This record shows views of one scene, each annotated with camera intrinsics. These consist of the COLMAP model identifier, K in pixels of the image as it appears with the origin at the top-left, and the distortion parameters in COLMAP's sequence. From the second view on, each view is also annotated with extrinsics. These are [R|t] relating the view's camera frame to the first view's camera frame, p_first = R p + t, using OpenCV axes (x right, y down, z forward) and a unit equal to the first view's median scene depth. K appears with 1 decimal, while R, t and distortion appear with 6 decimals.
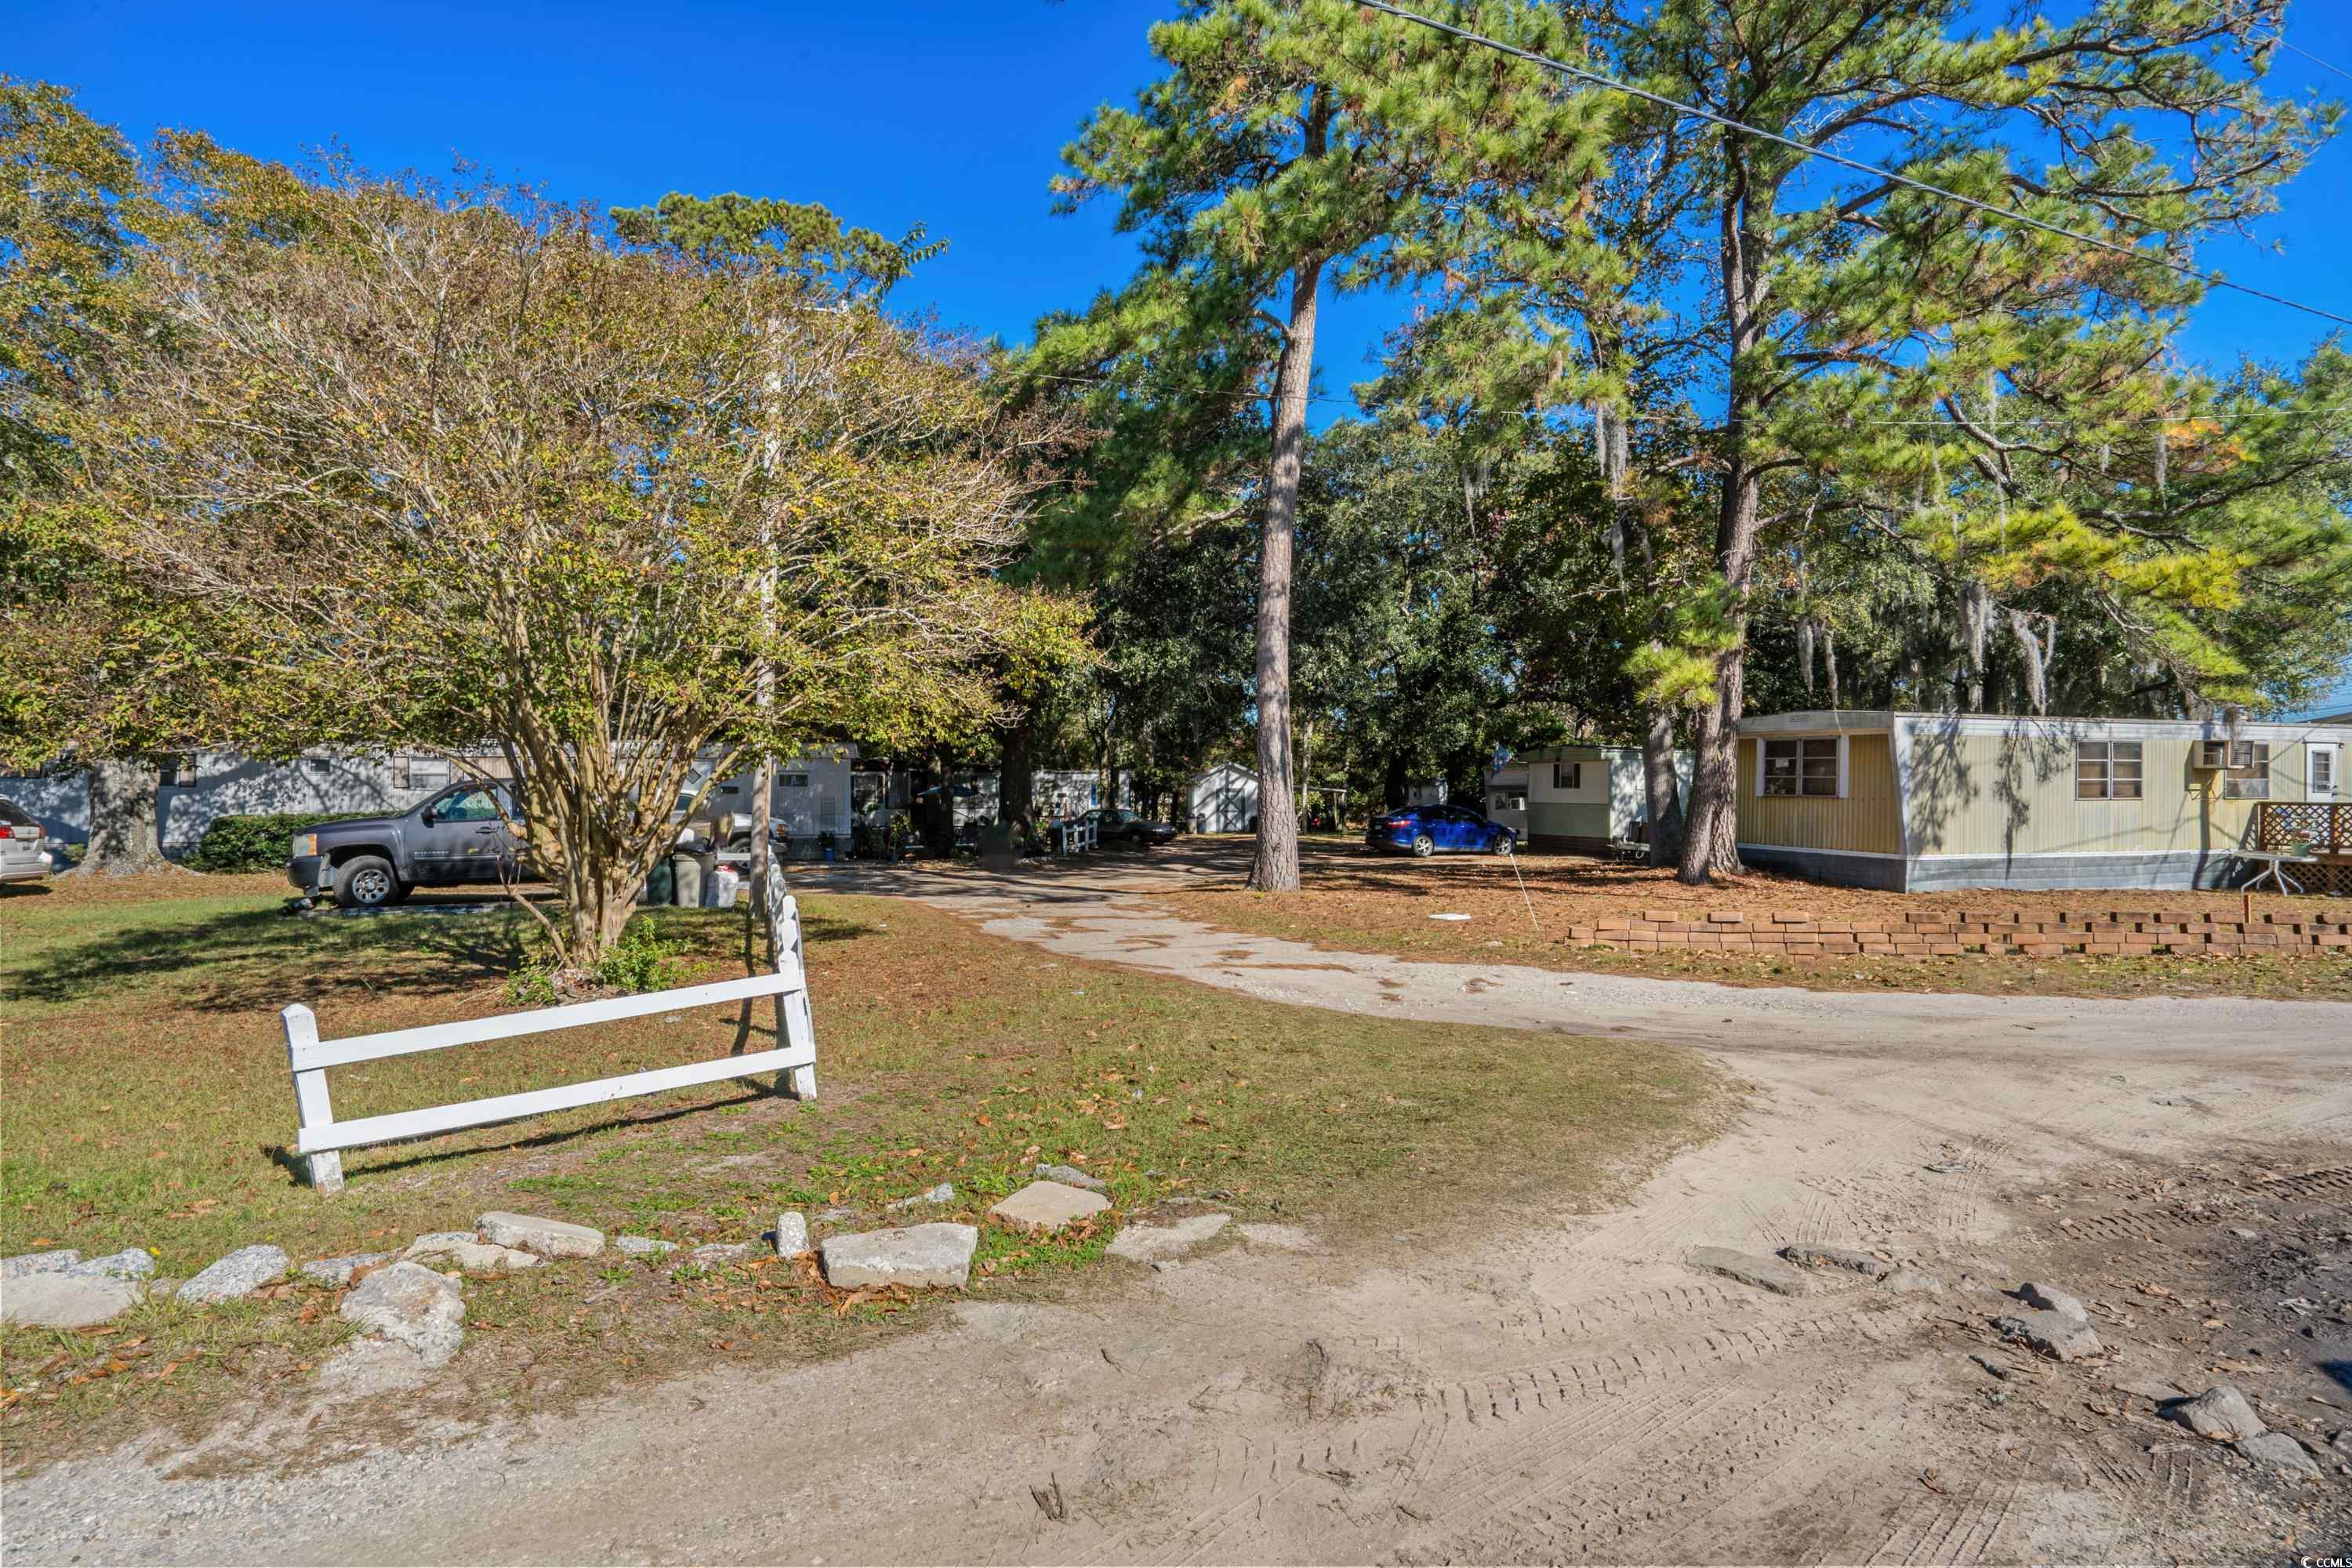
lens RADIAL K [[1270.7, 0, 1177.2], [0, 1270.7, 792.3], [0, 0, 1]] dist [0.002199, 0.000328]
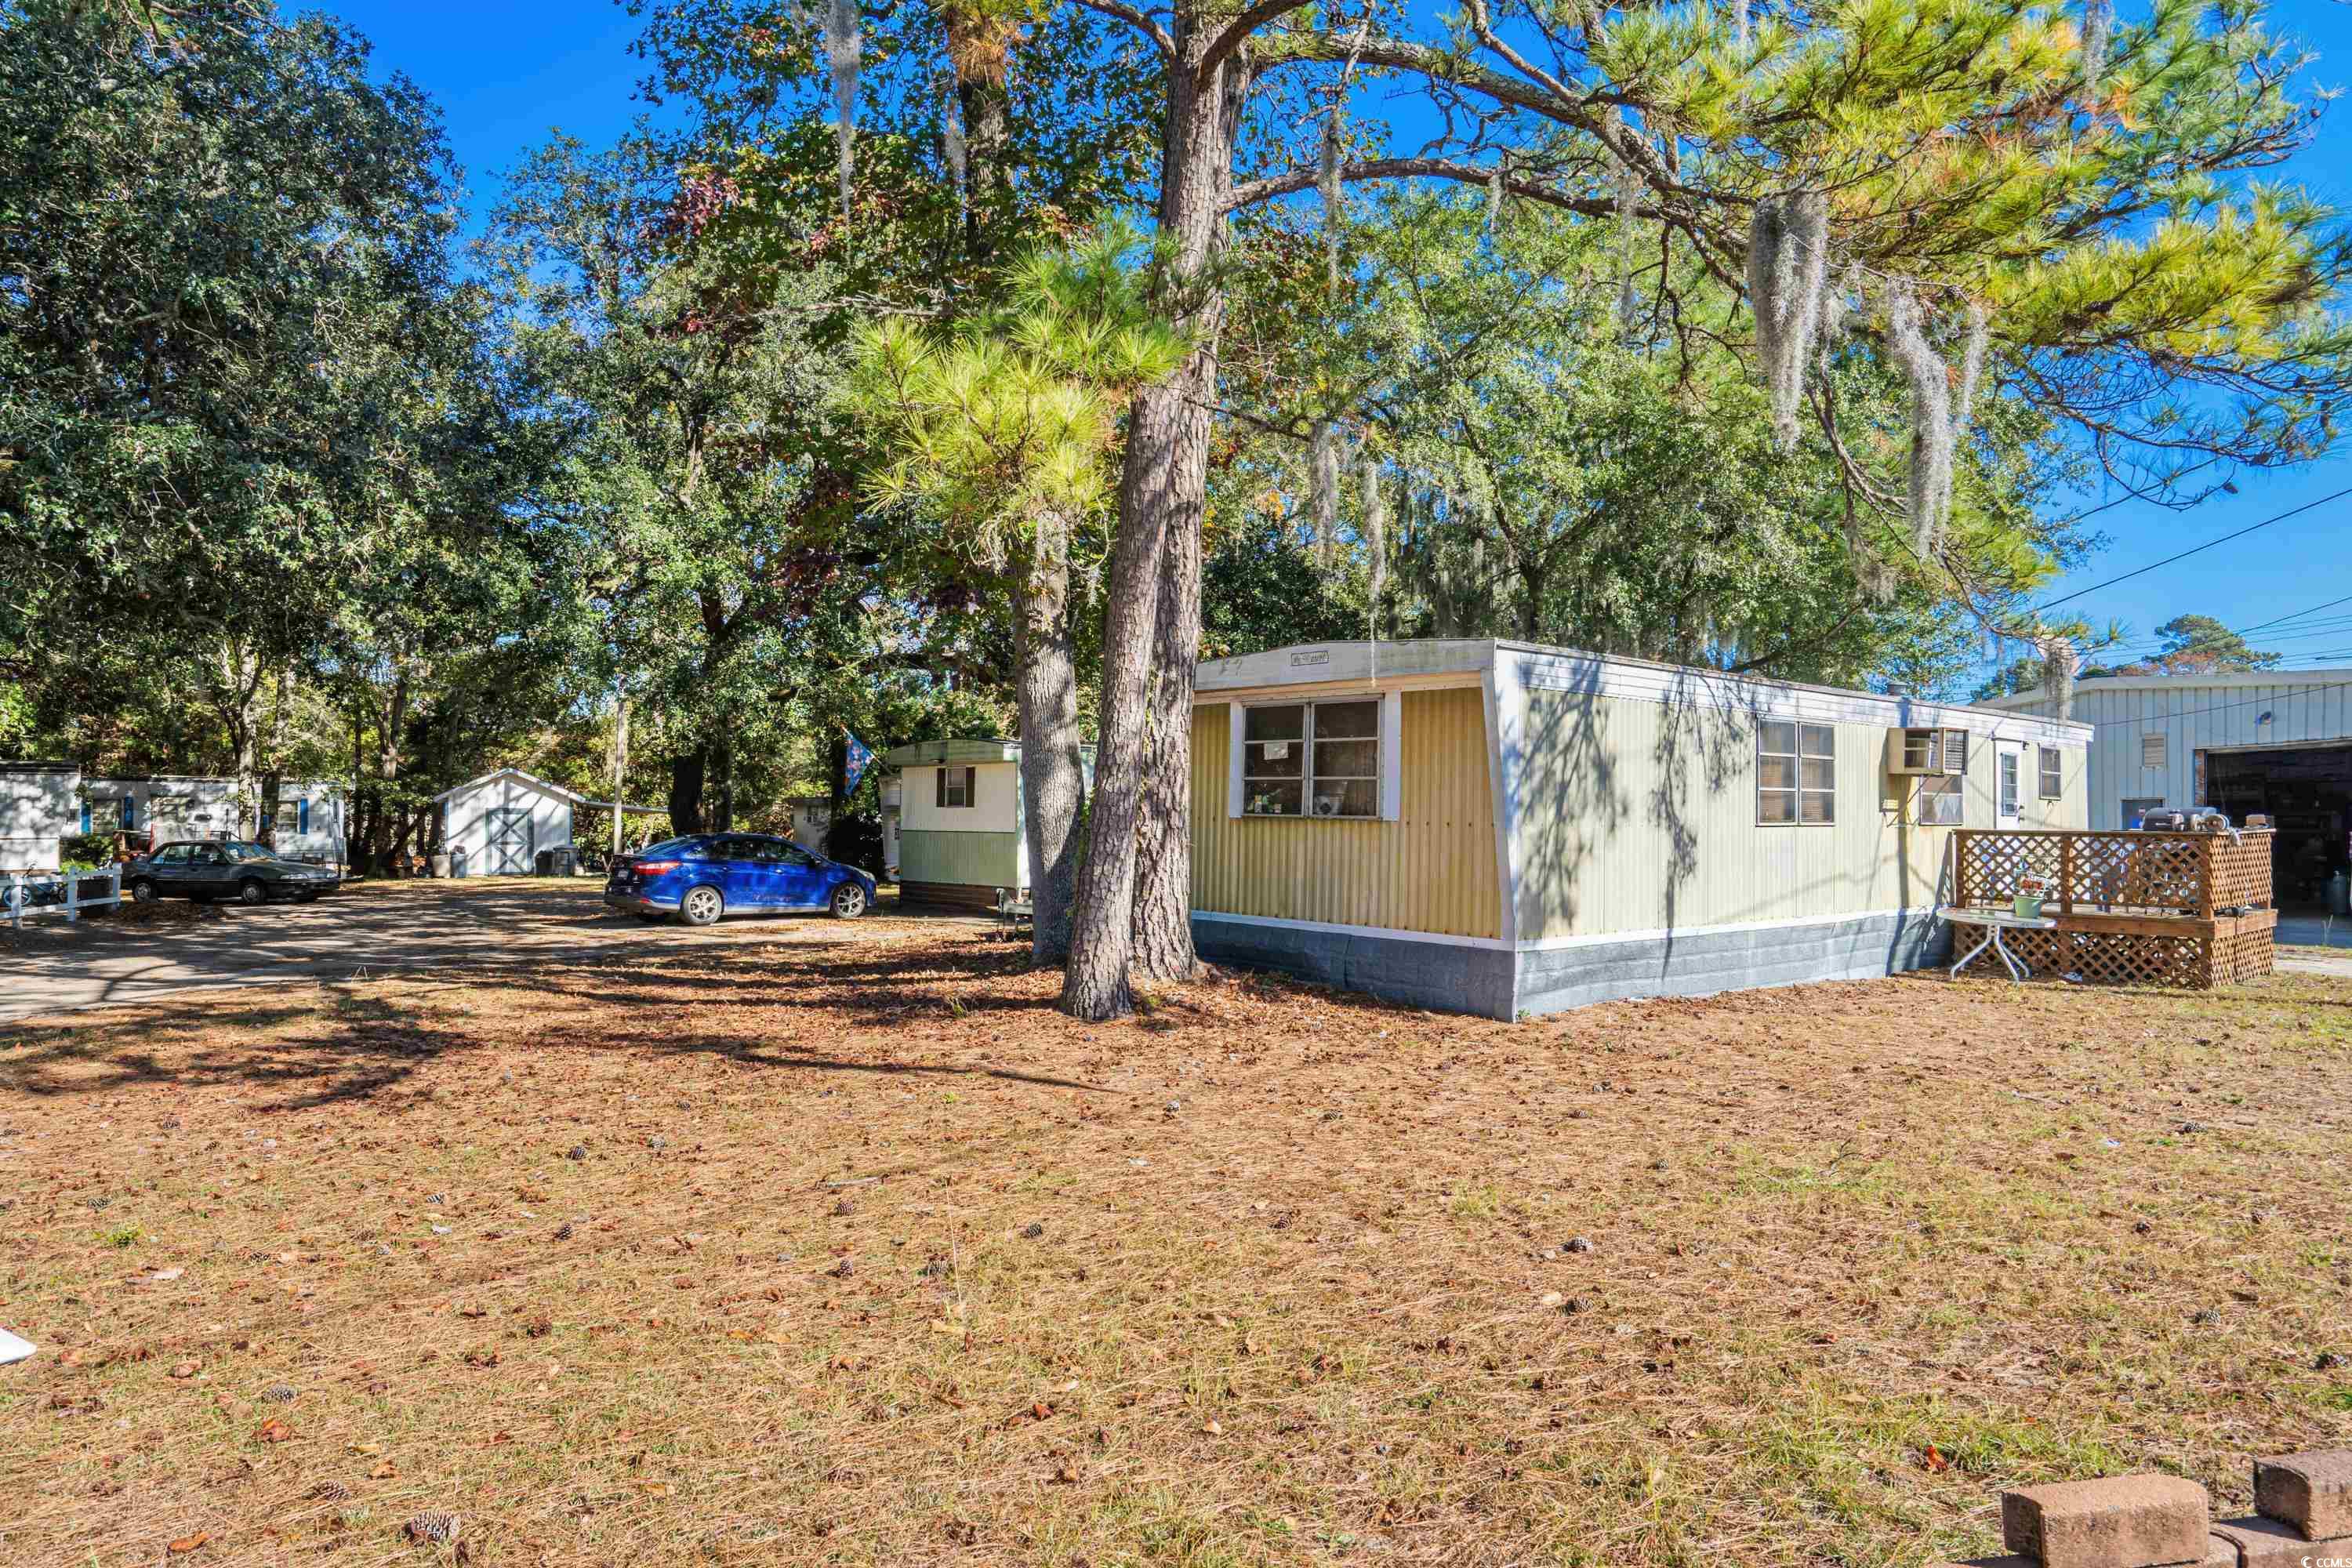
lens RADIAL K [[1430.5, 0, 1176.0], [0, 1430.5, 784.0], [0, 0, 1]] dist [0.006307, 0.000889]
pose [[0.926762, 0.013184, 0.375417, 0.224060], [-0.004000, 0.999674, -0.025231, 0.004194], [-0.375627, 0.021882, 0.926512, 0.485035]]
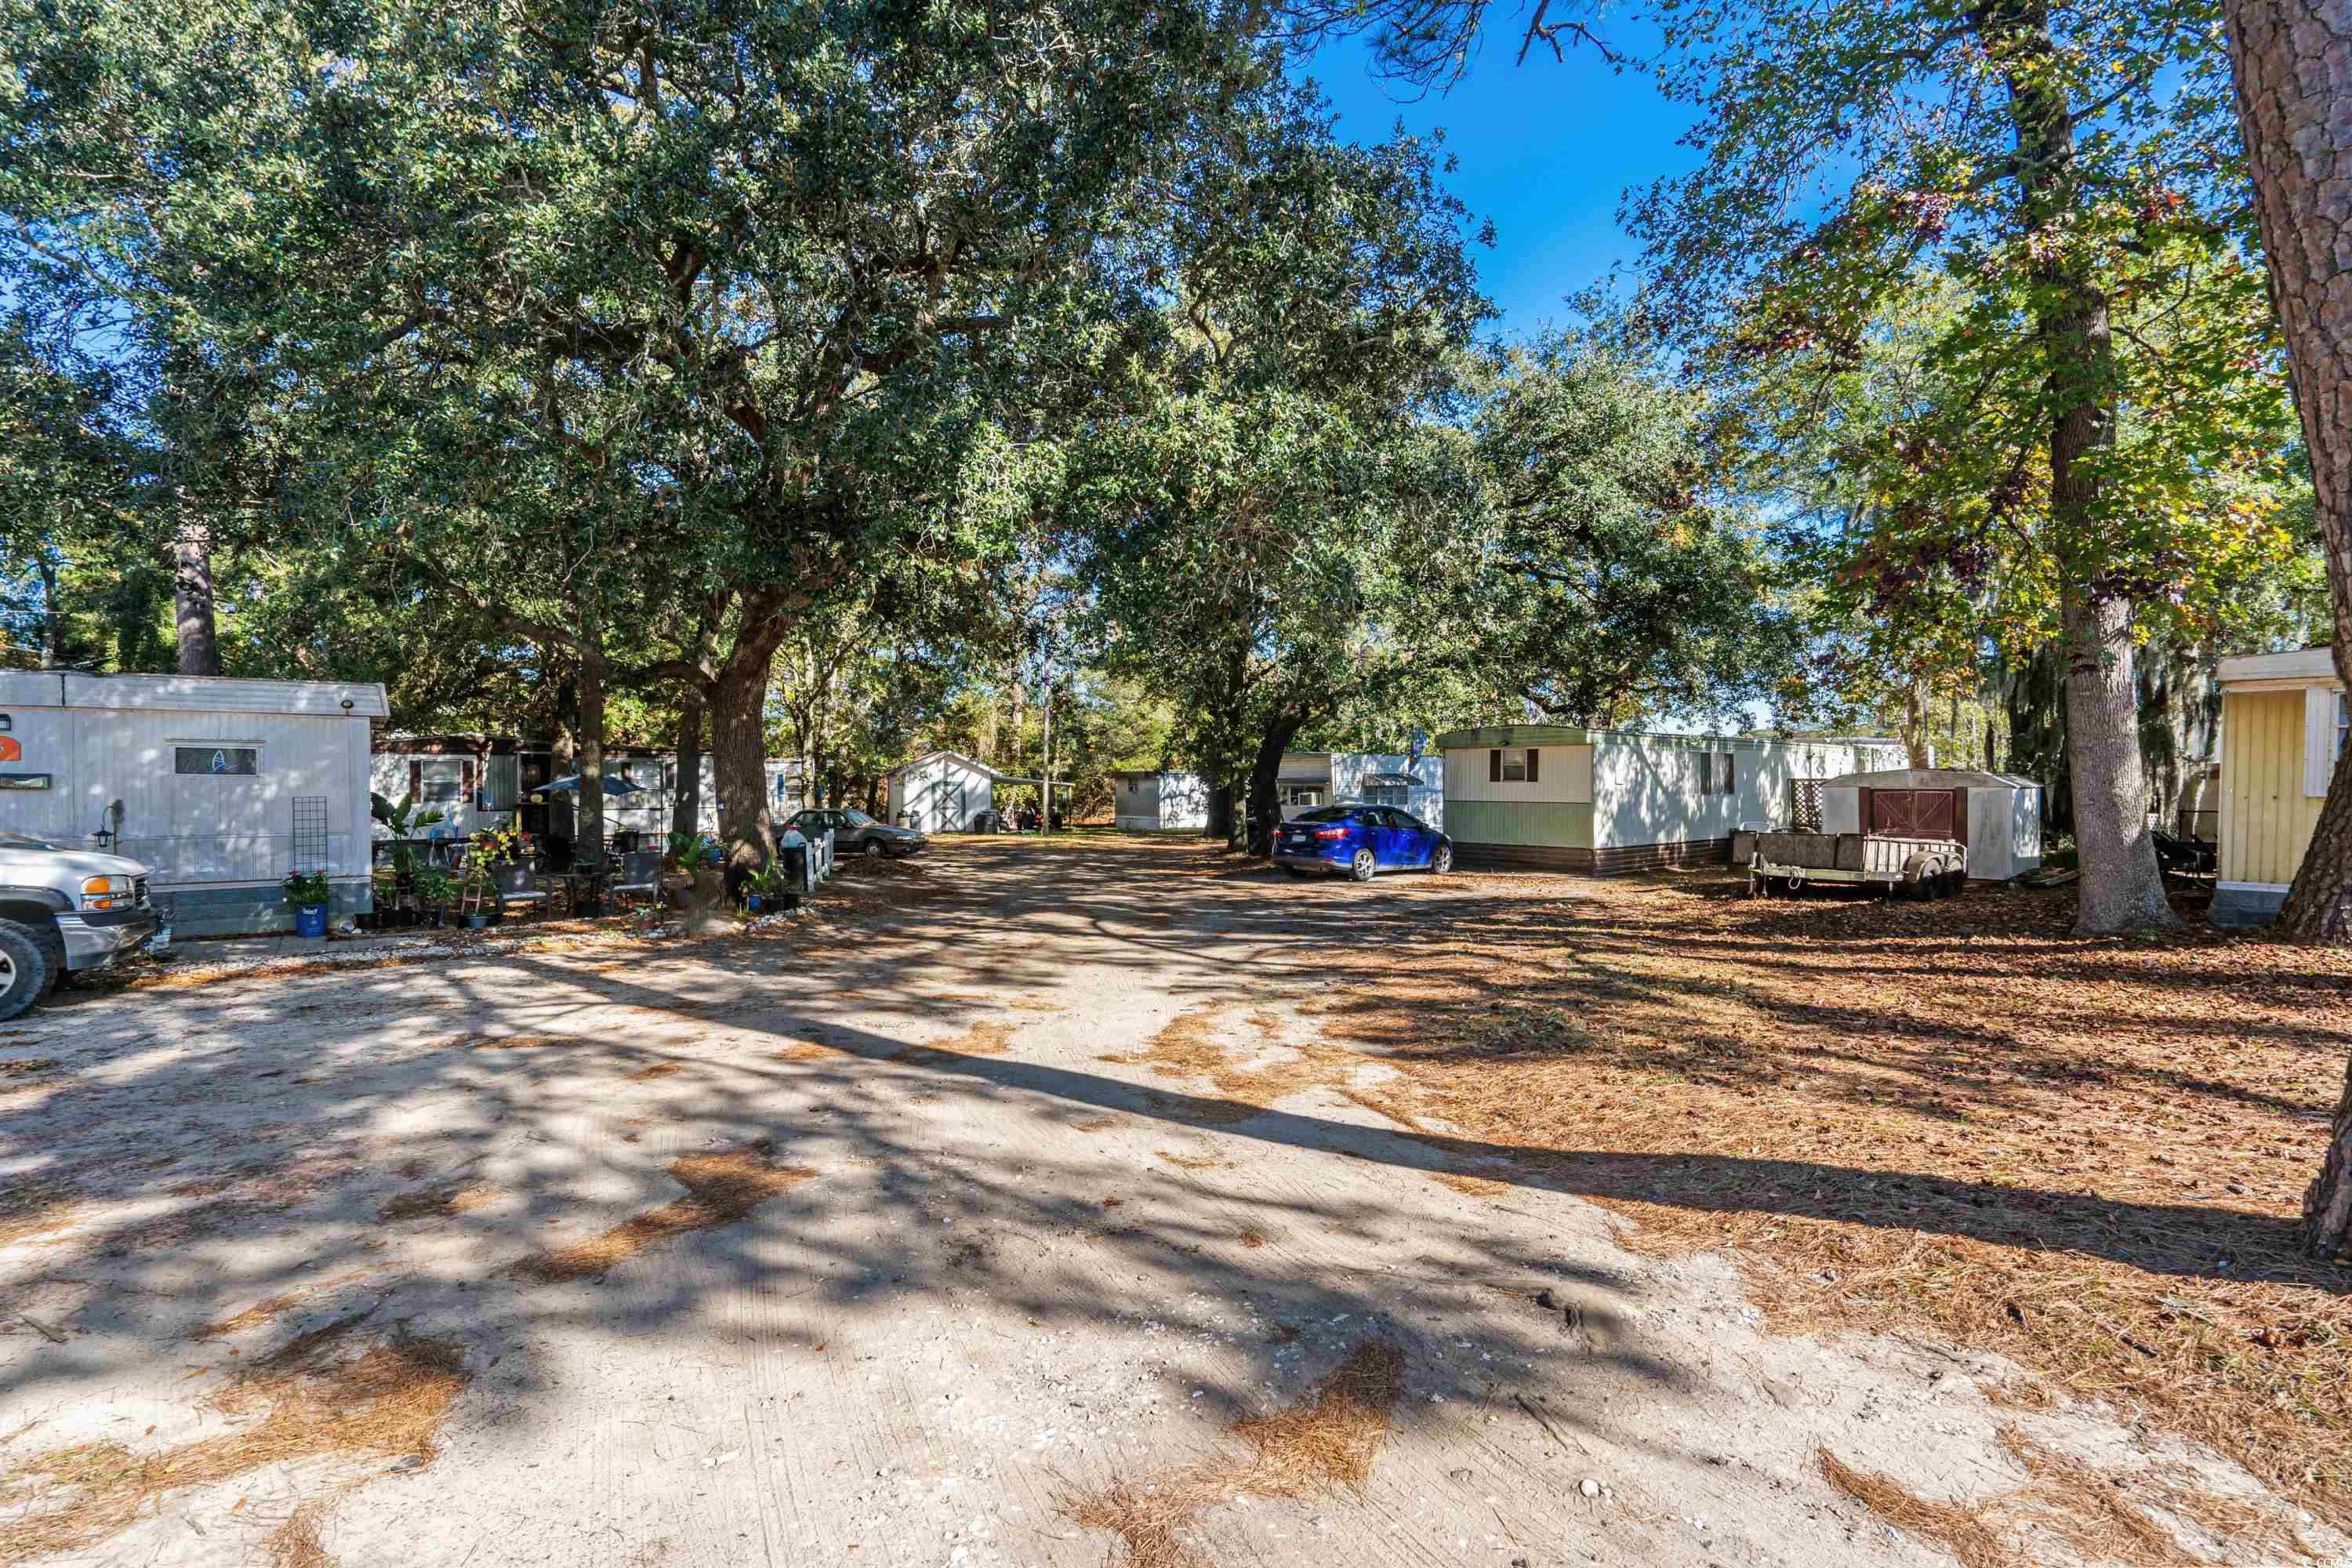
lens RADIAL K [[1059.3, 0, 1177.7], [0, 1059.3, 785.2], [0, 0, 1]] dist [-0.001589, -0.000474]
pose [[0.941195, 0.000997, 0.337863, -0.150140], [-0.000996, 0.999999, -0.000177, -0.001656], [-0.337863, -0.000169, 0.941195, 0.741506]]
